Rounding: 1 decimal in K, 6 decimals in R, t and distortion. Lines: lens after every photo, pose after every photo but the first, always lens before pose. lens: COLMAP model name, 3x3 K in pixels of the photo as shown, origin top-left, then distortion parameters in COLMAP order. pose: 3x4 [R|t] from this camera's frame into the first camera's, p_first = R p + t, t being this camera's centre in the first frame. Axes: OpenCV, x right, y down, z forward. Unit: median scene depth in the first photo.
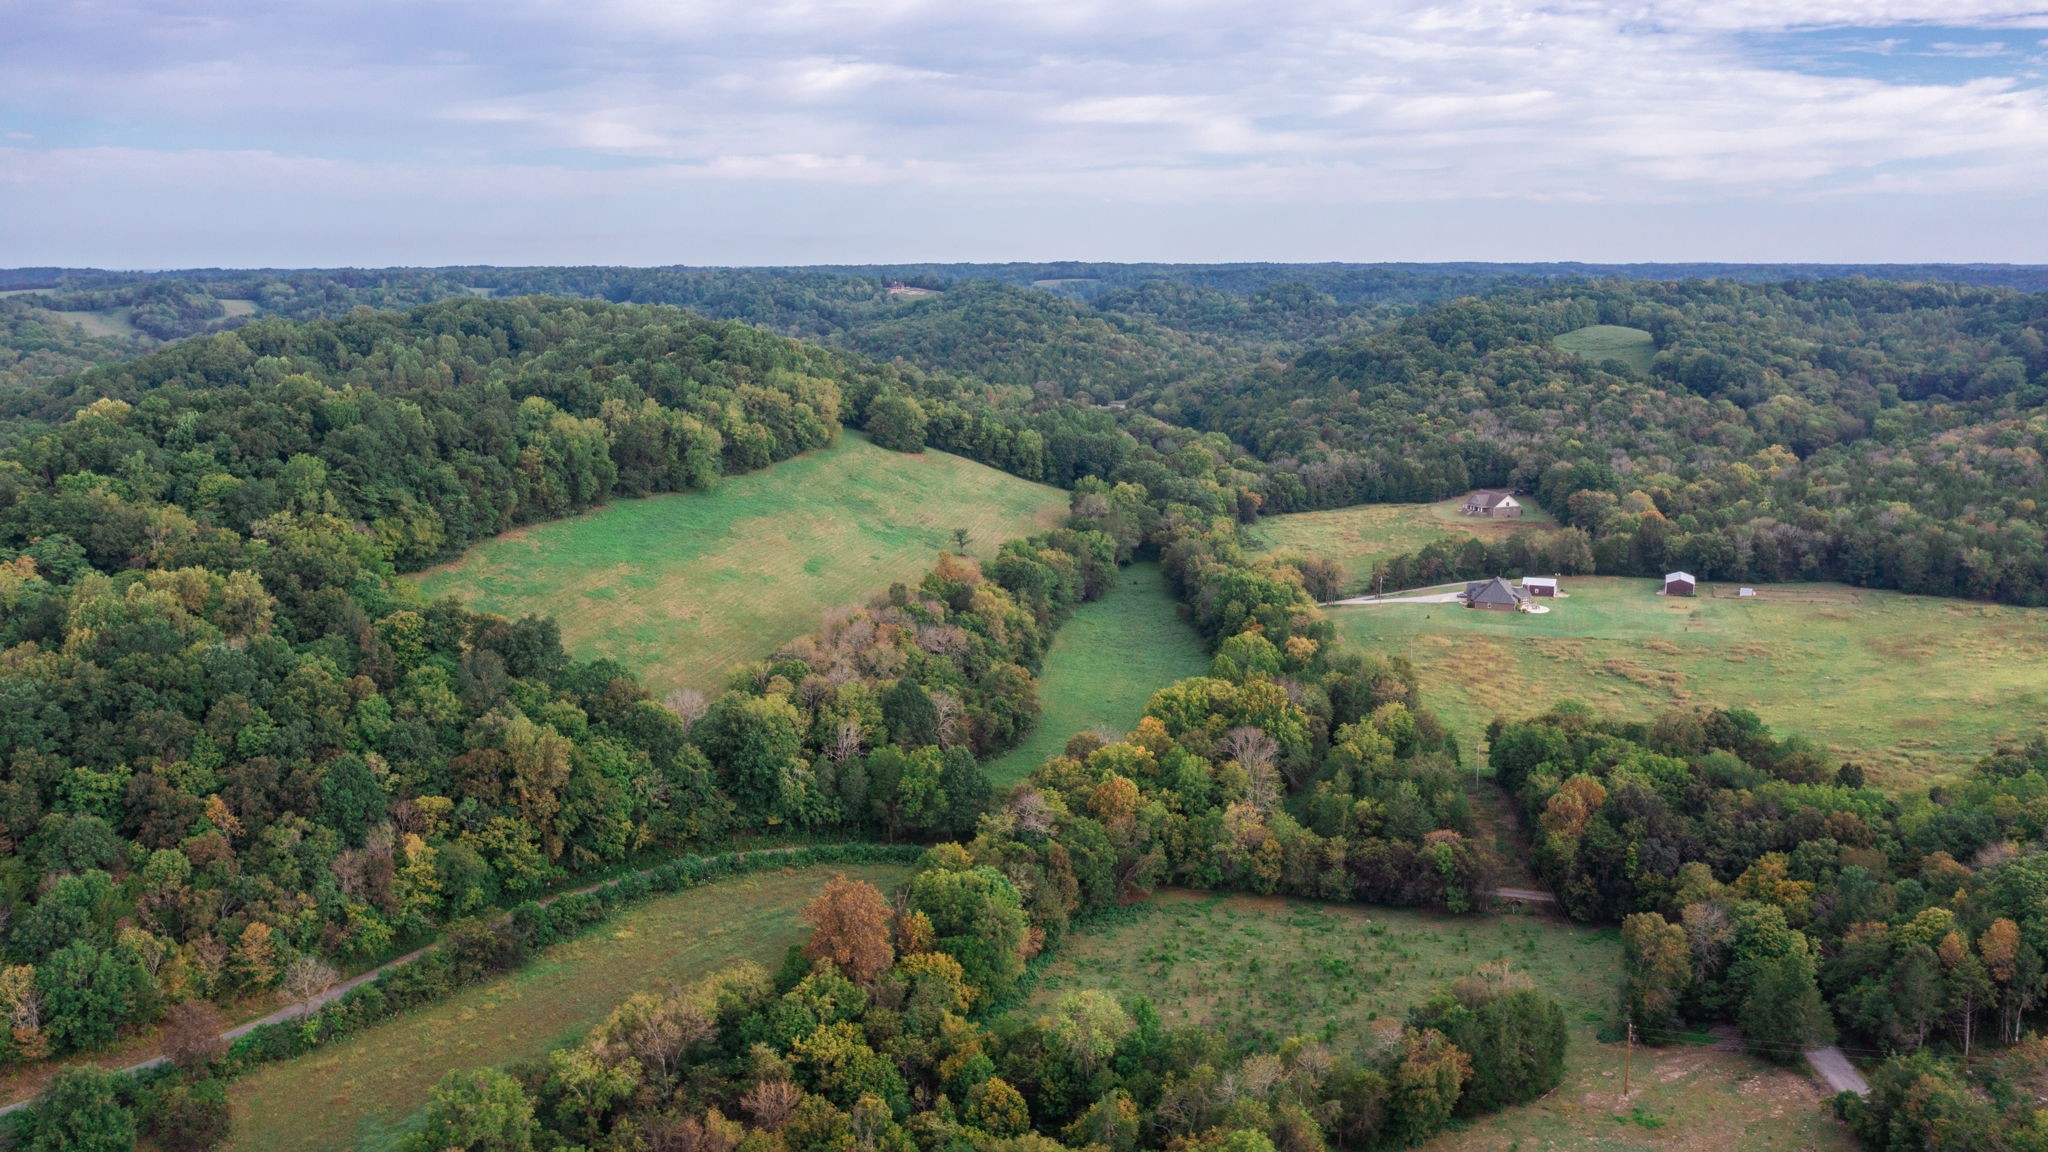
lens RADIAL K [[1618.6, 0, 1020.2], [0, 1618.6, 658.0], [0, 0, 1]] dist [-0.018315, 0.002782]
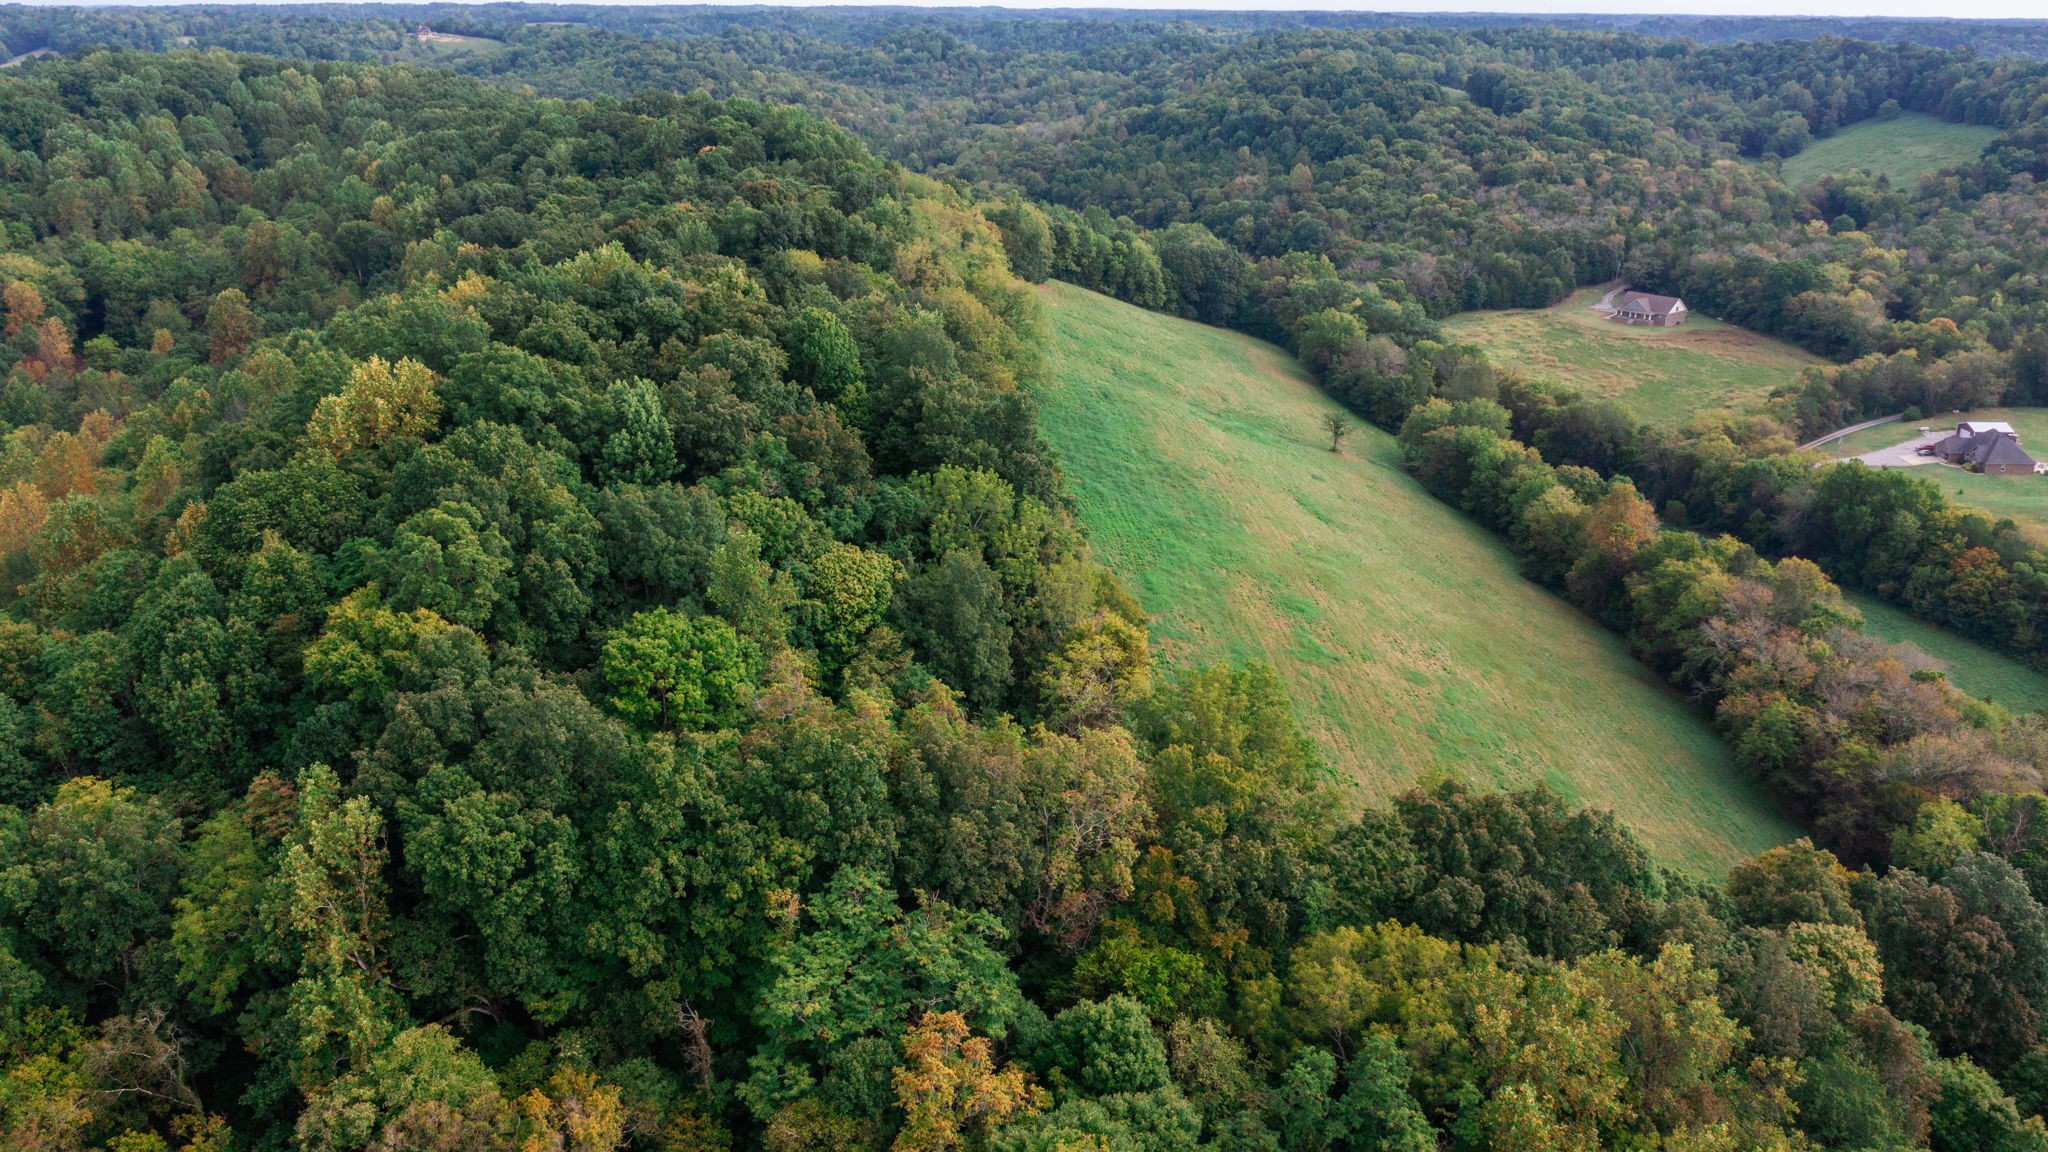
lens RADIAL K [[1618.6, 0, 1030.6], [0, 1618.6, 570.5], [0, 0, 1]] dist [-0.018315, 0.002782]
pose [[0.931447, -0.111063, 0.346514, -0.301388], [0.076824, 0.990839, 0.111071, -0.075582], [-0.355675, -0.076836, 0.931446, 0.311228]]
